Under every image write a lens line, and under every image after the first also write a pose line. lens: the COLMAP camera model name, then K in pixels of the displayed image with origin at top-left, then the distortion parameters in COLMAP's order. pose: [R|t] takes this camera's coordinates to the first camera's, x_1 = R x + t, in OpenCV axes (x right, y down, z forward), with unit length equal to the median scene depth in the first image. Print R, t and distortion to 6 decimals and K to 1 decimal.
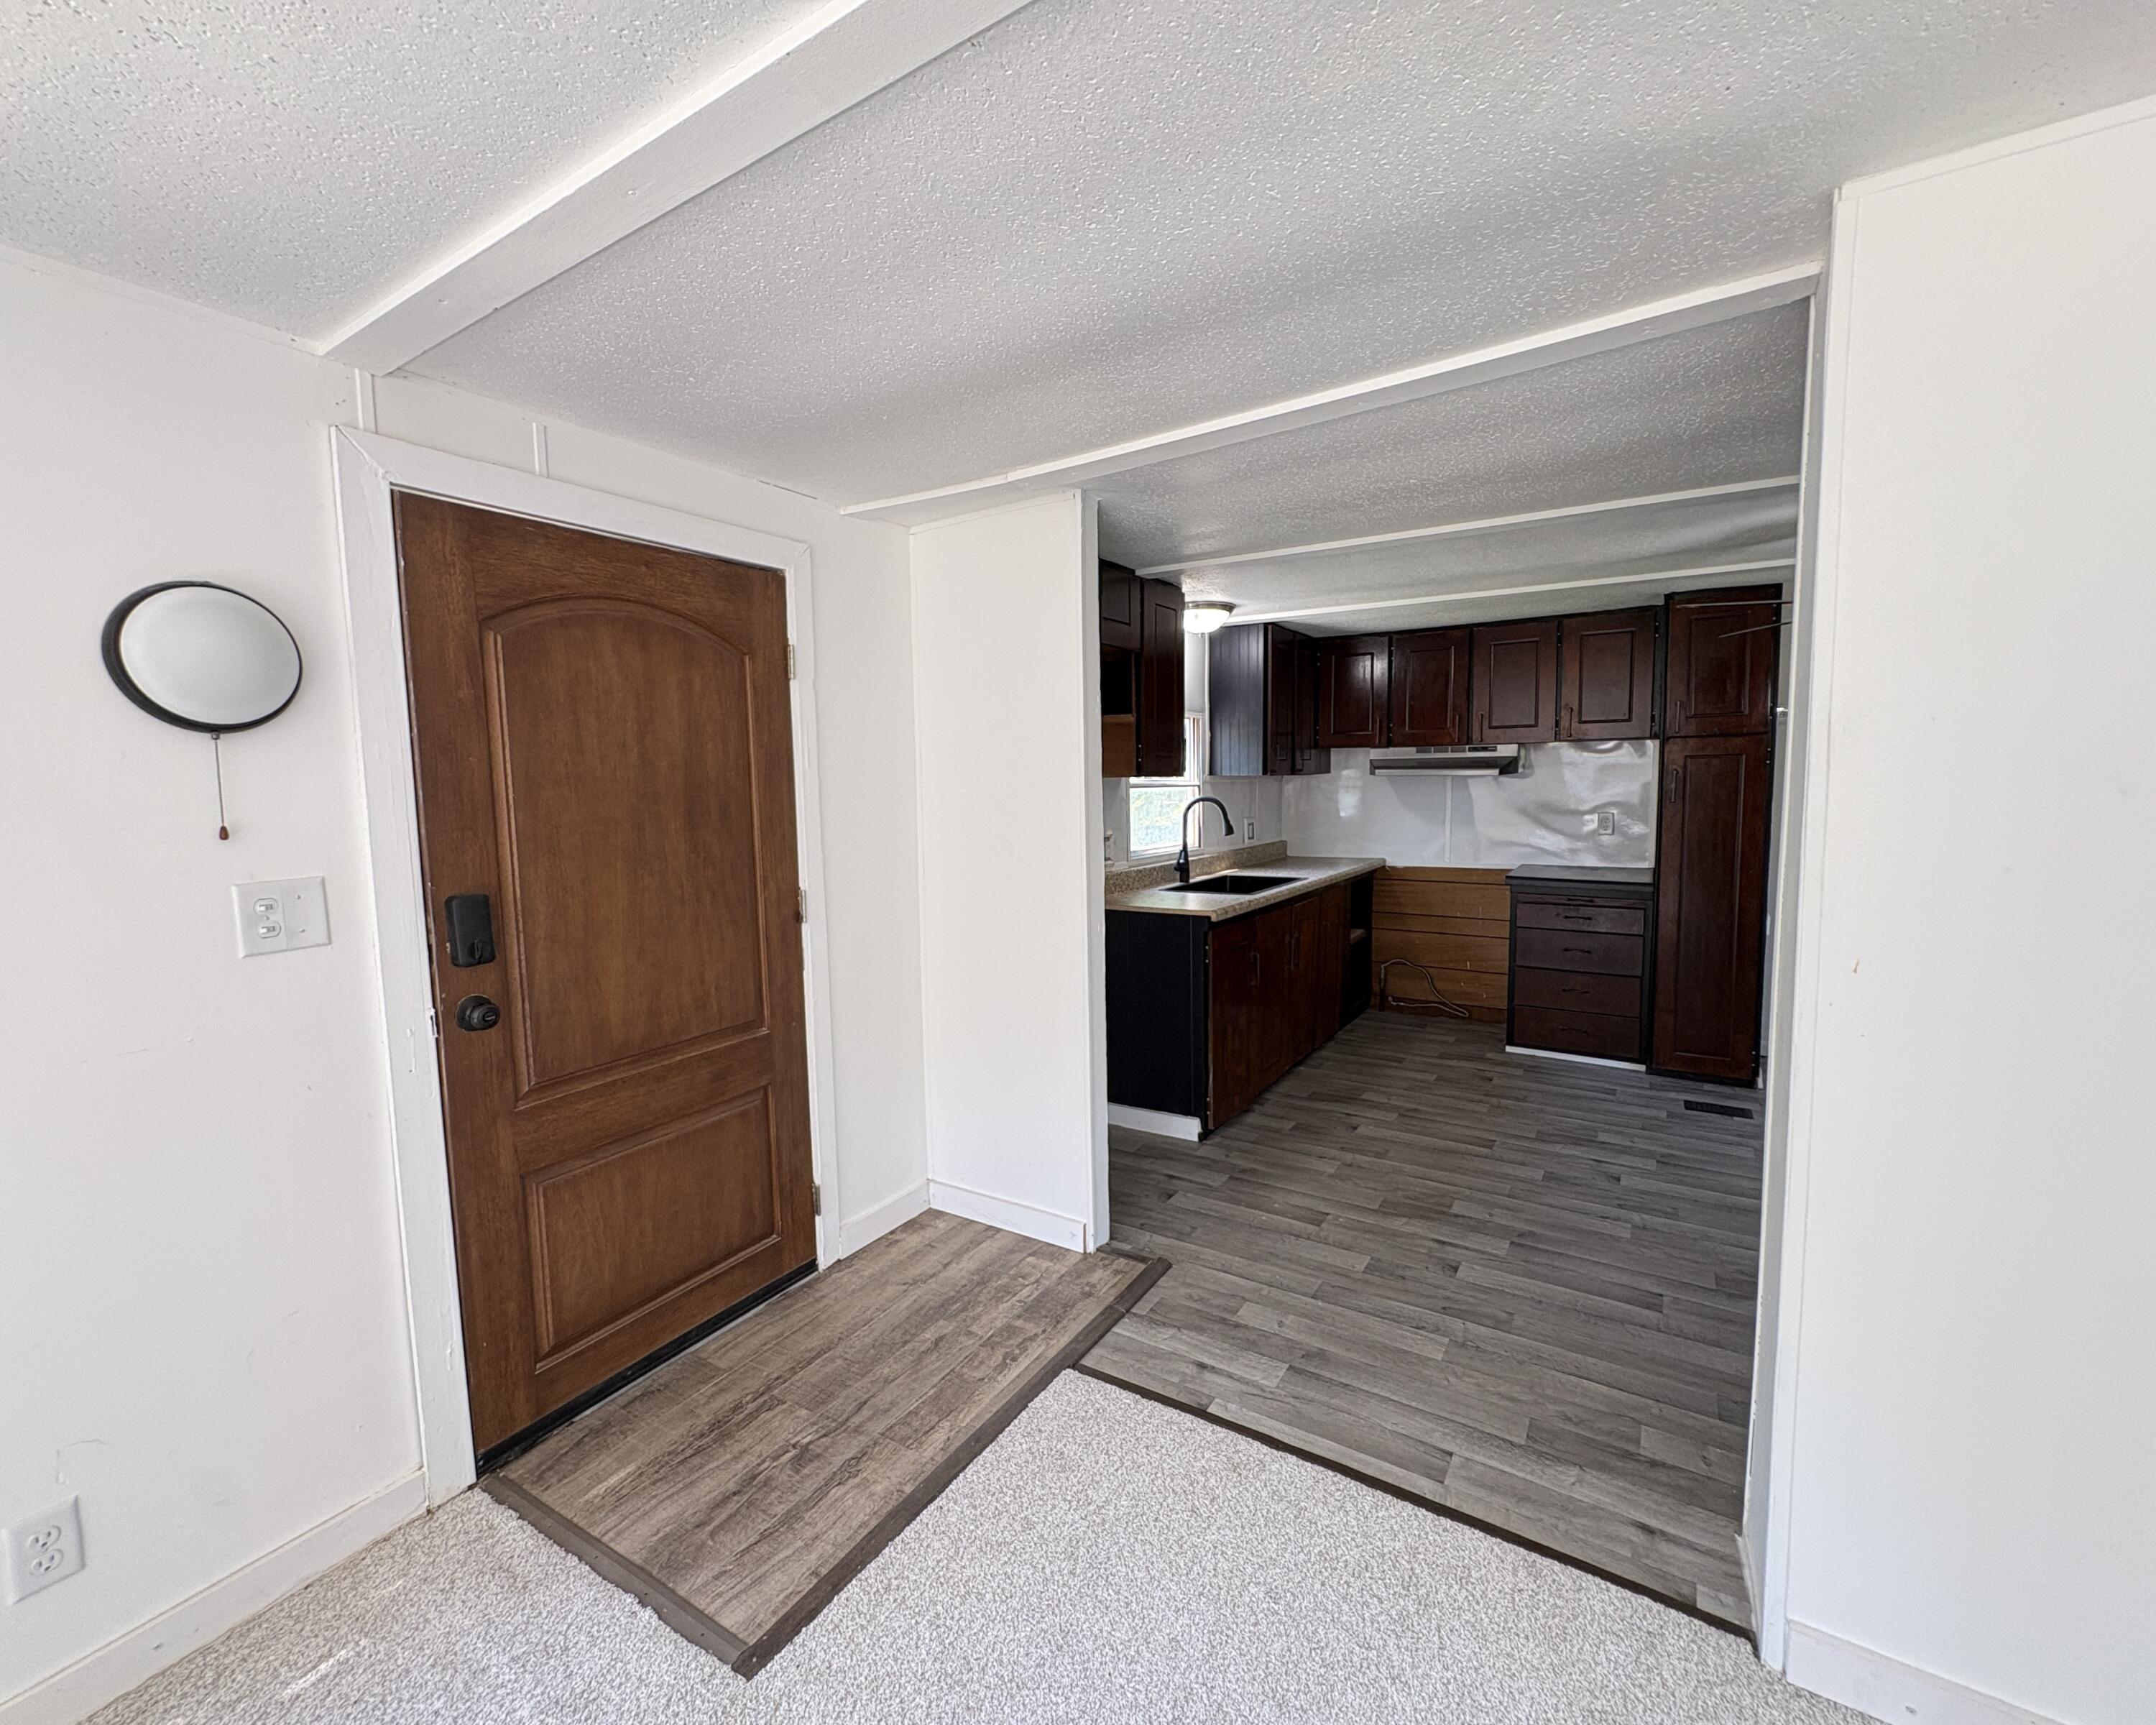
lens RADIAL K [[919.0, 0, 1076.1], [0, 919.0, 858.7], [0, 0, 1]] dist [-0.002397, 0.001428]
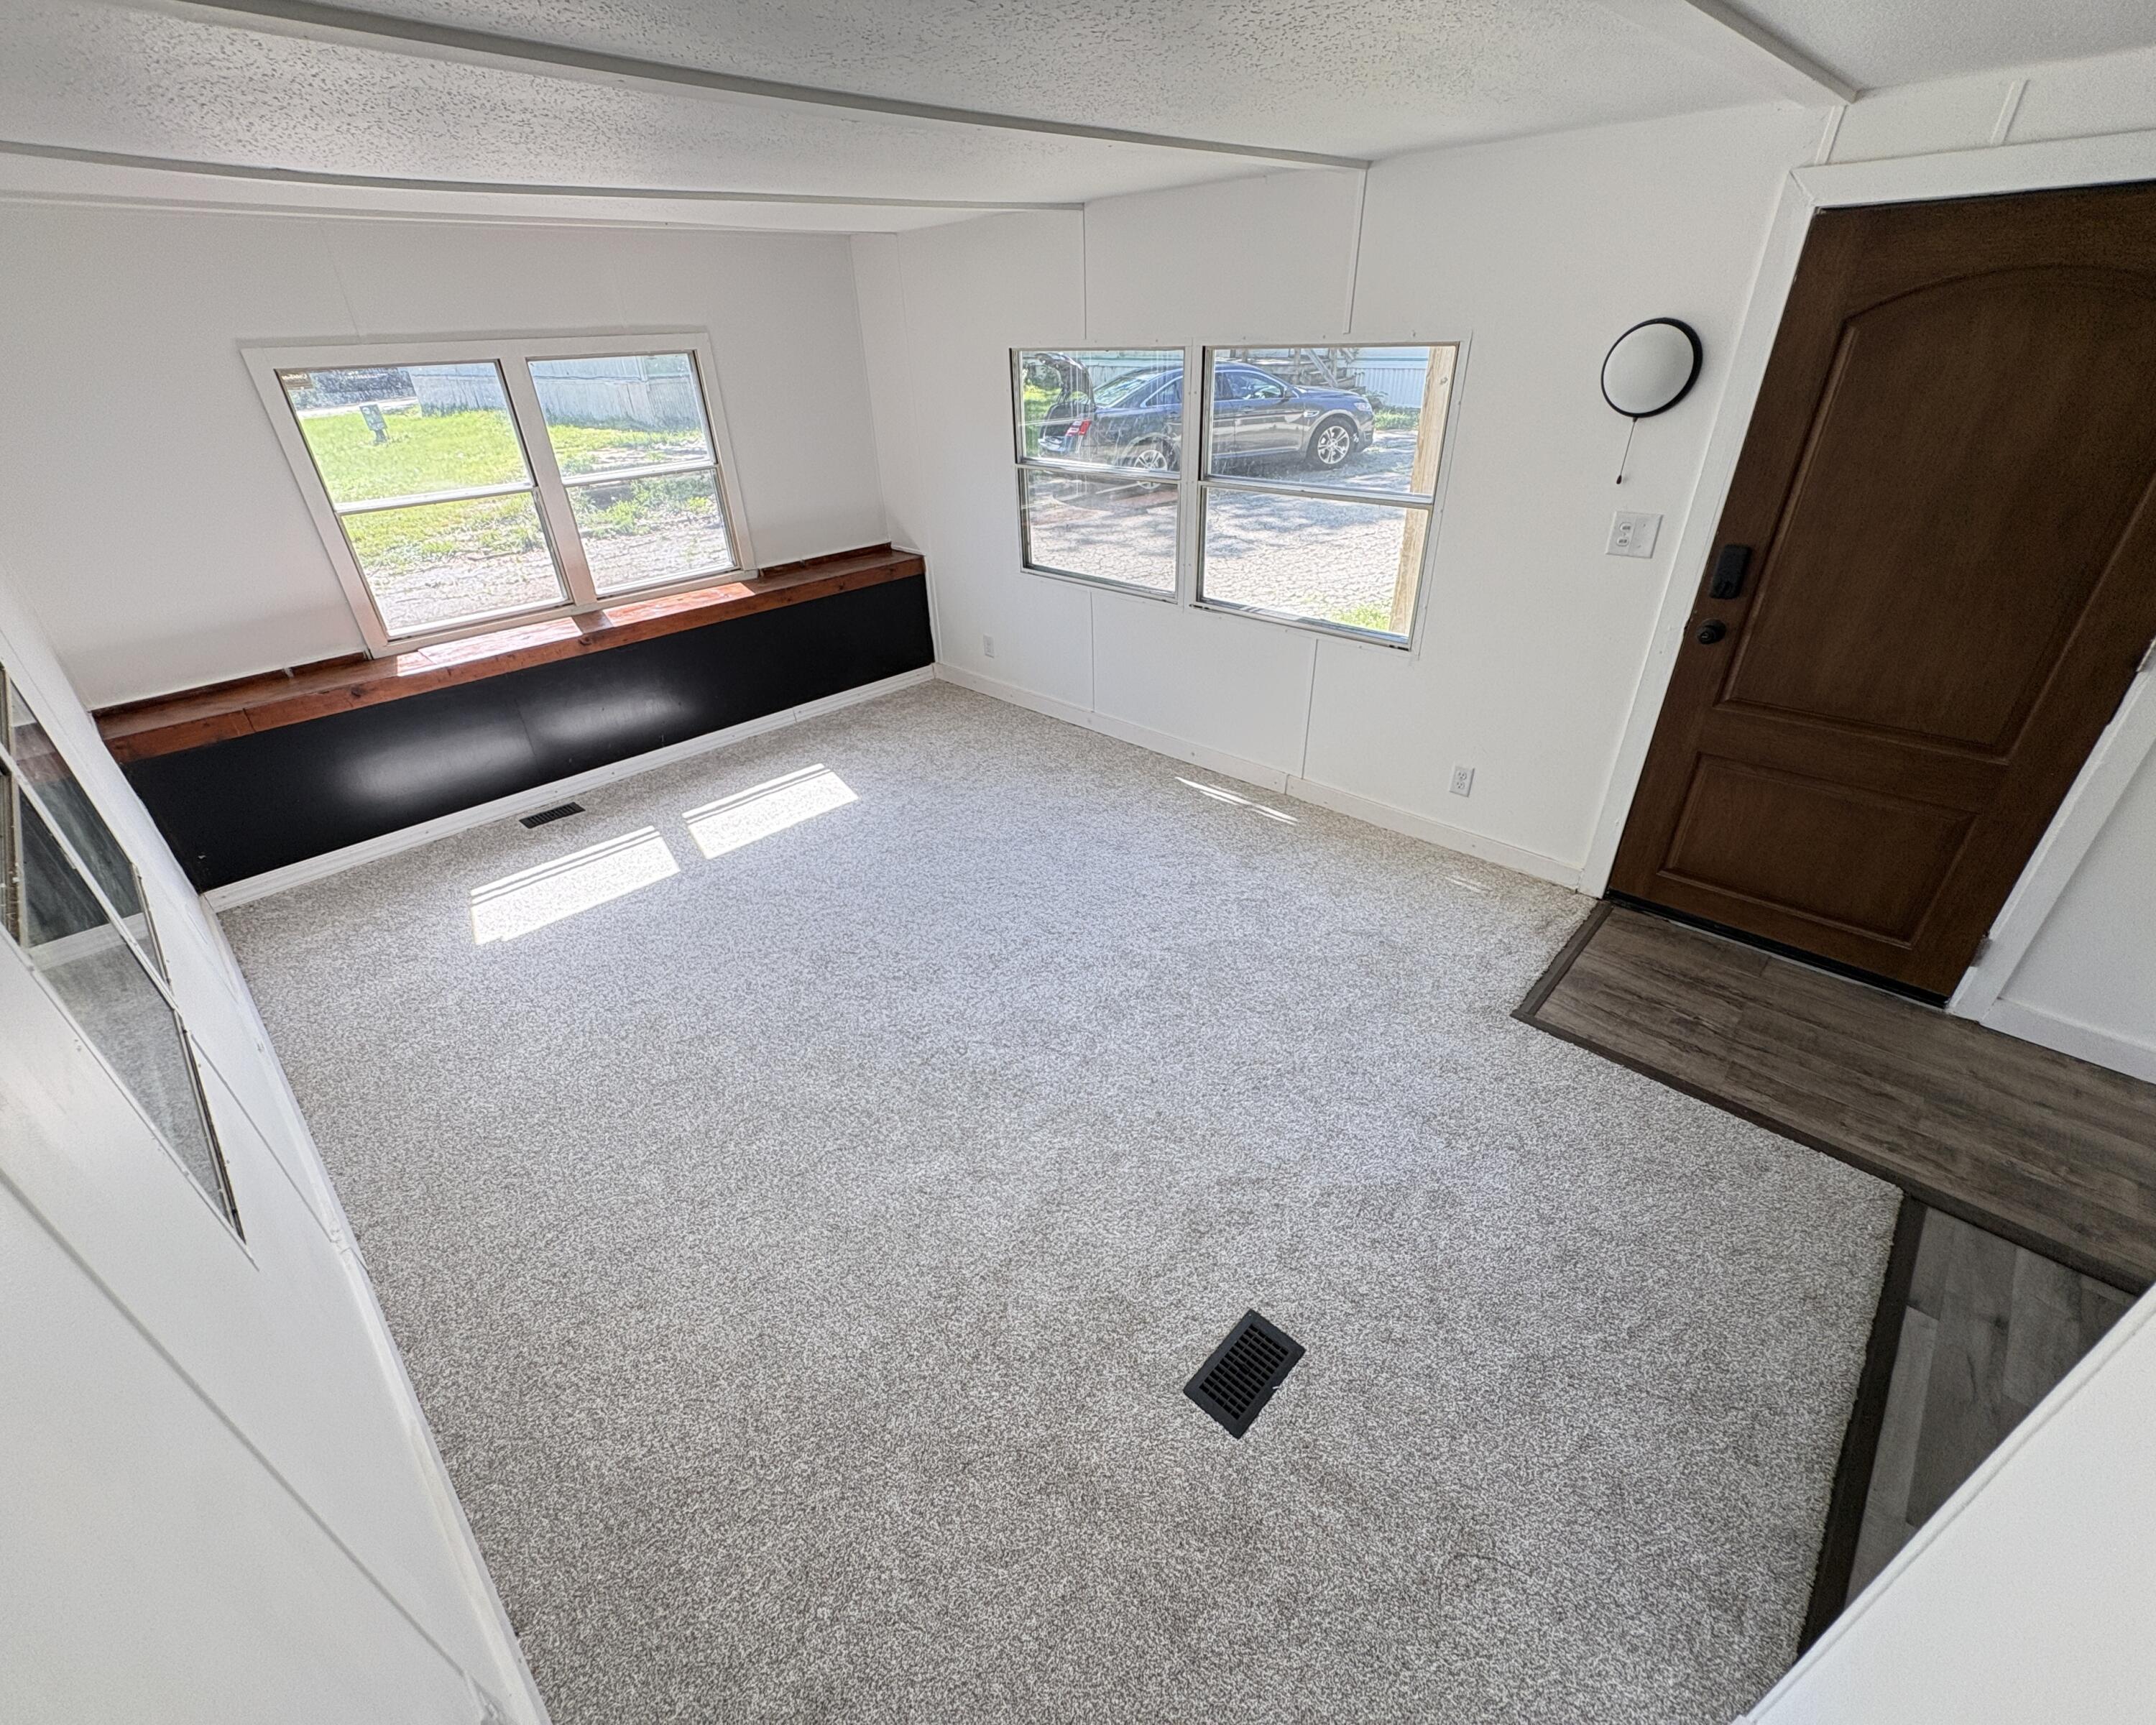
lens RADIAL K [[919.0, 0, 1077.6], [0, 919.0, 859.2], [0, 0, 1]] dist [-0.002397, 0.001428]
pose [[-0.192408, 0.518497, -0.833151, 0.576353], [-0.052948, 0.842293, 0.536414, -0.156431], [0.979886, 0.147324, -0.134610, 0.164493]]
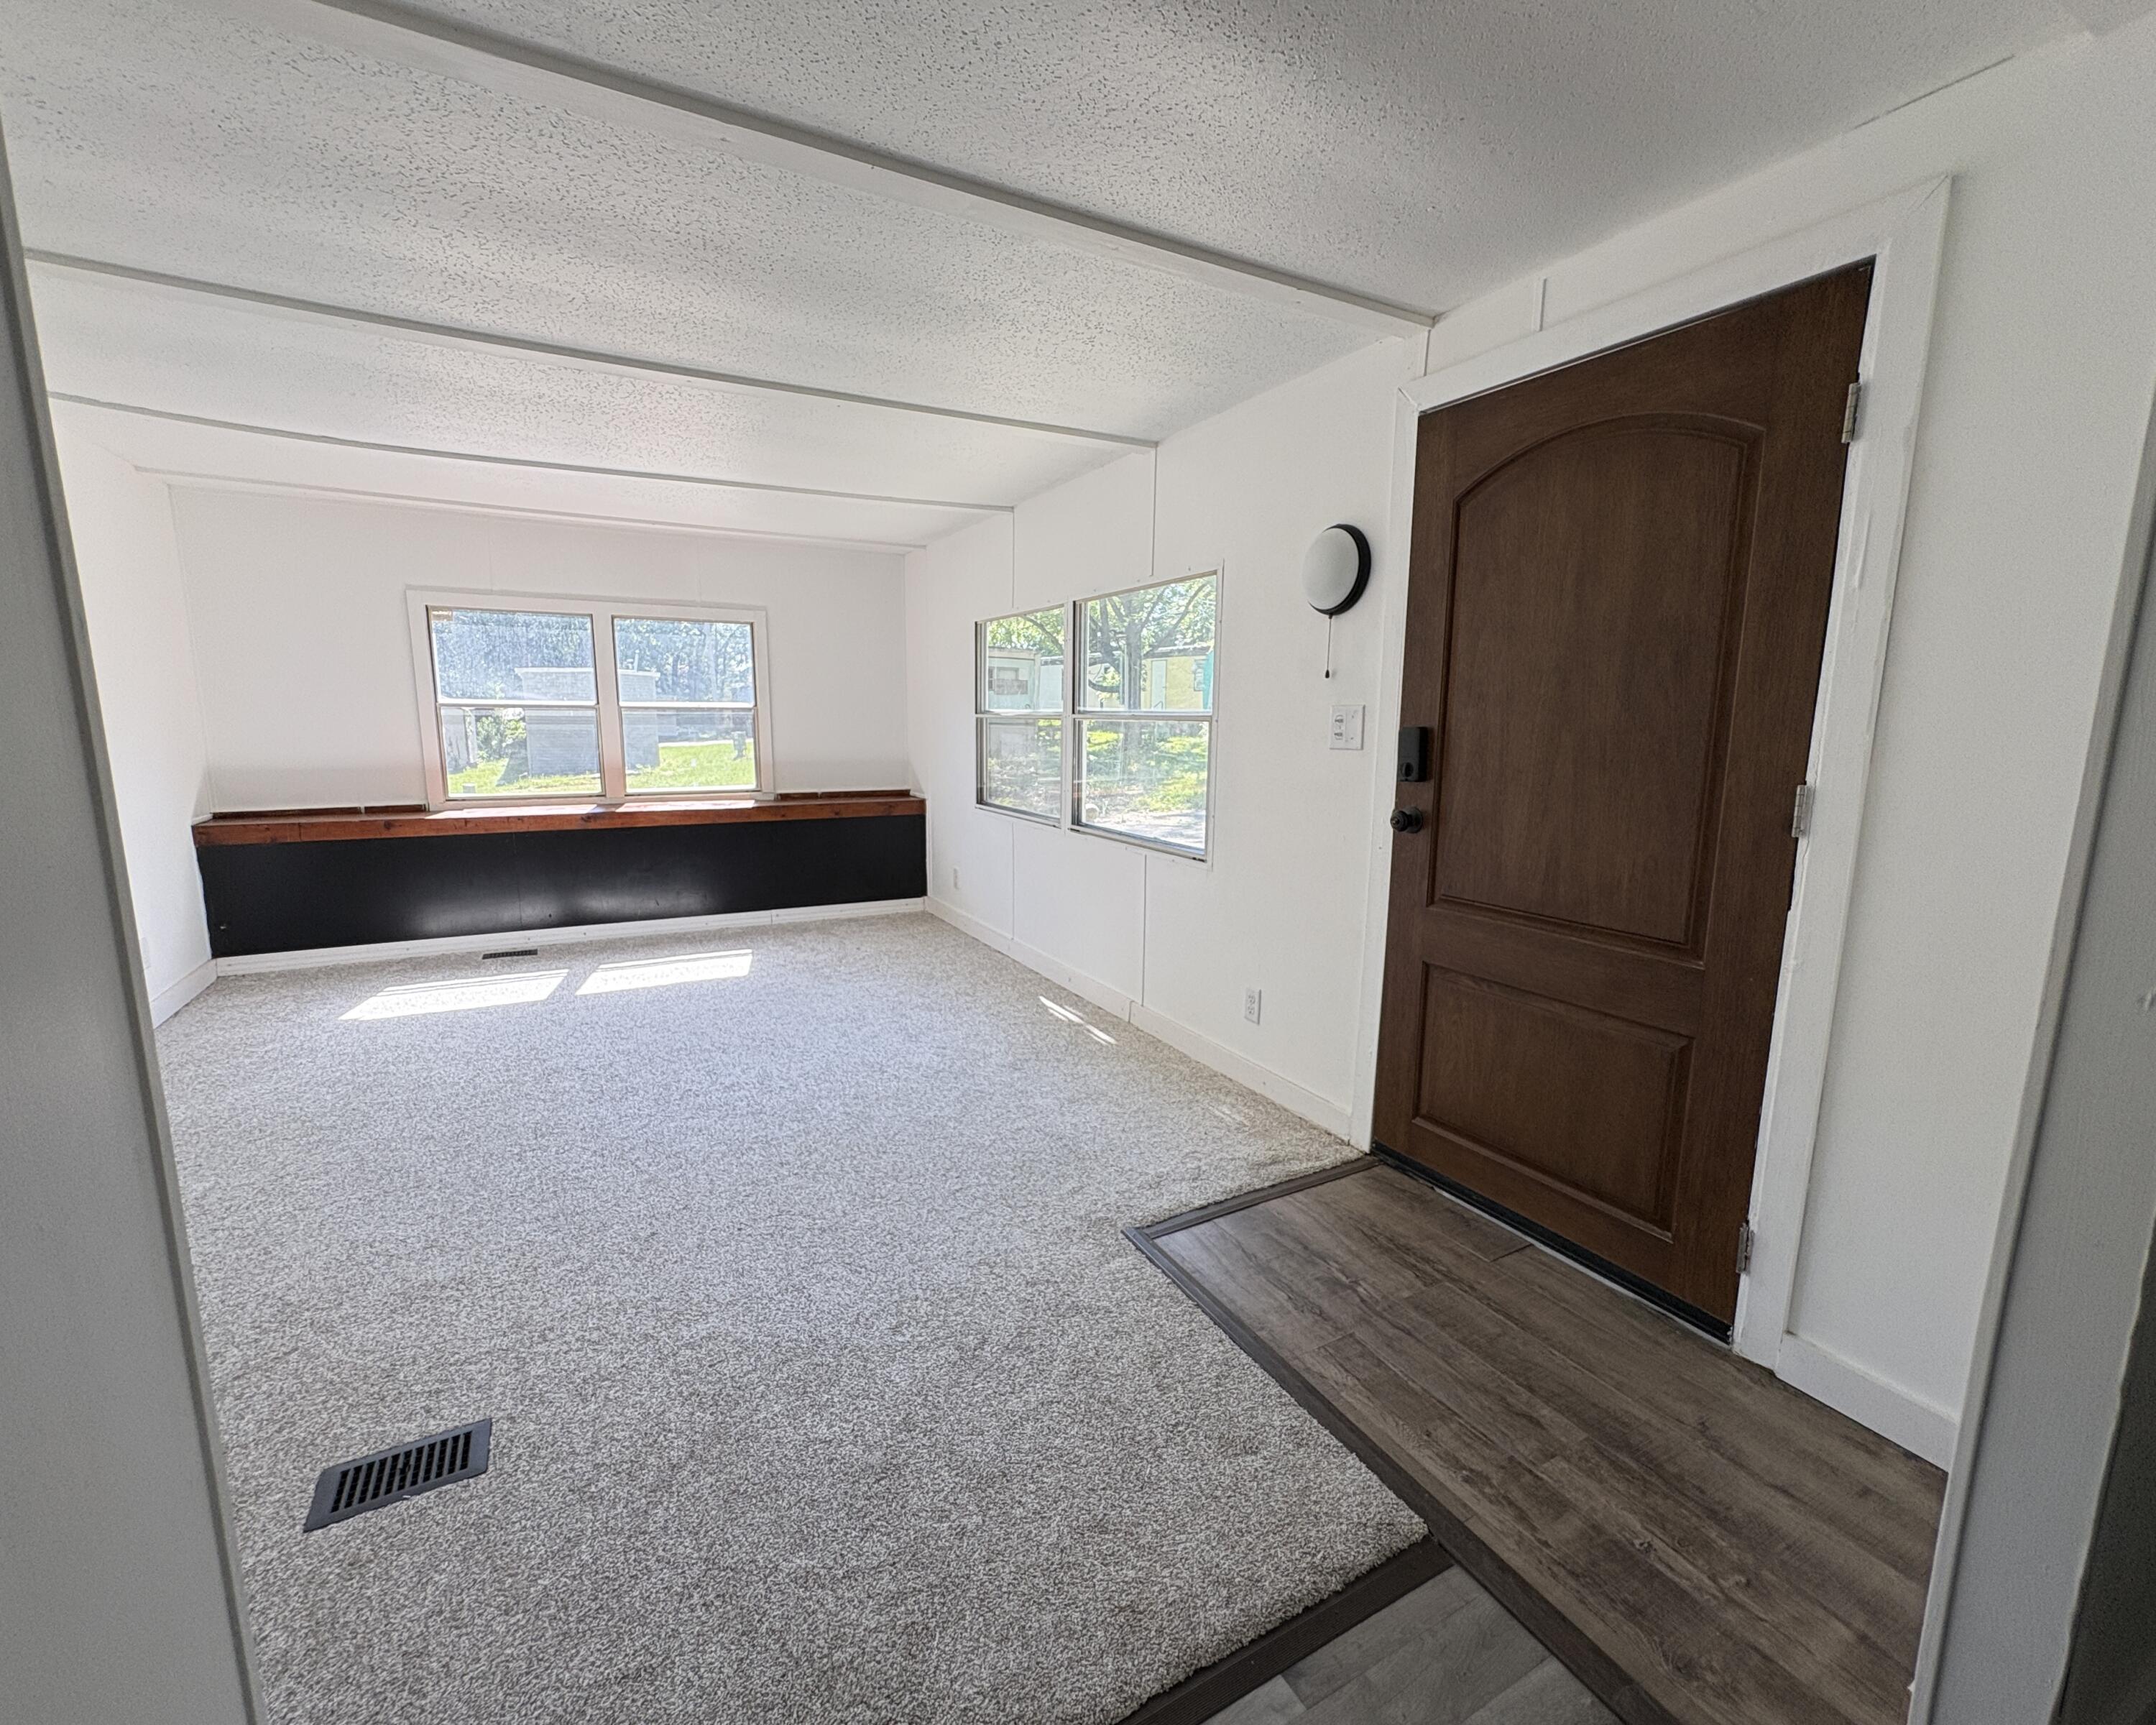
lens RADIAL K [[919.0, 0, 1078.3], [0, 919.0, 858.6], [0, 0, 1]] dist [-0.002397, 0.001428]
pose [[-0.475509, 0.152570, -0.866379, 0.432183], [-0.077985, 0.973658, 0.214264, -0.012164], [0.876247, 0.169449, -0.451085, 0.729441]]
